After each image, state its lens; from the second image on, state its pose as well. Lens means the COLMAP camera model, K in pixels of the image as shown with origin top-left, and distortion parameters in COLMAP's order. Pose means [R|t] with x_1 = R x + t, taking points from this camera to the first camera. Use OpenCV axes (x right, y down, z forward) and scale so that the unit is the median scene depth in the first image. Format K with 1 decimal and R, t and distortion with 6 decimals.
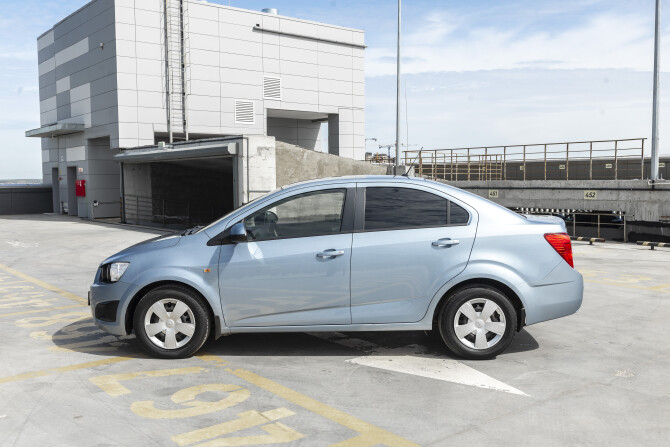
lens RADIAL K [[658.4, 0, 329.7], [0, 658.4, 229.2], [0, 0, 1]] dist [-0.017466, 0.000000]
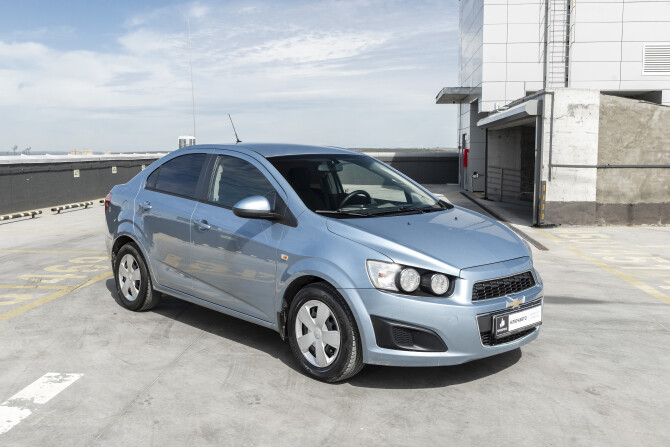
lens RADIAL K [[690.1, 0, 332.1], [0, 690.1, 223.0], [0, 0, 1]] dist [-0.022984, 0.000000]
pose [[0.721769, 0.081129, -0.687363, 0.167768], [-0.059103, 0.996703, 0.055580, -0.016010], [0.689606, 0.000510, 0.724184, 0.198380]]
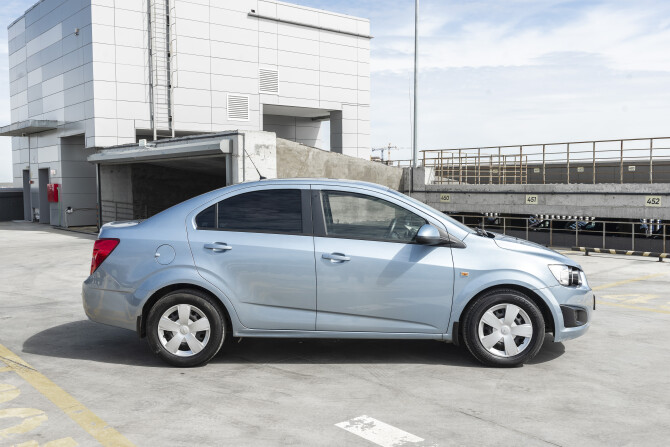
lens RADIAL K [[658.4, 0, 342.6], [0, 658.4, 220.2], [0, 0, 1]] dist [-0.017466, 0.000000]
pose [[0.999459, -0.002973, 0.032746, -0.018447], [0.003535, 0.999848, -0.017099, -0.009599], [-0.032690, 0.017205, 0.999317, 0.110902]]
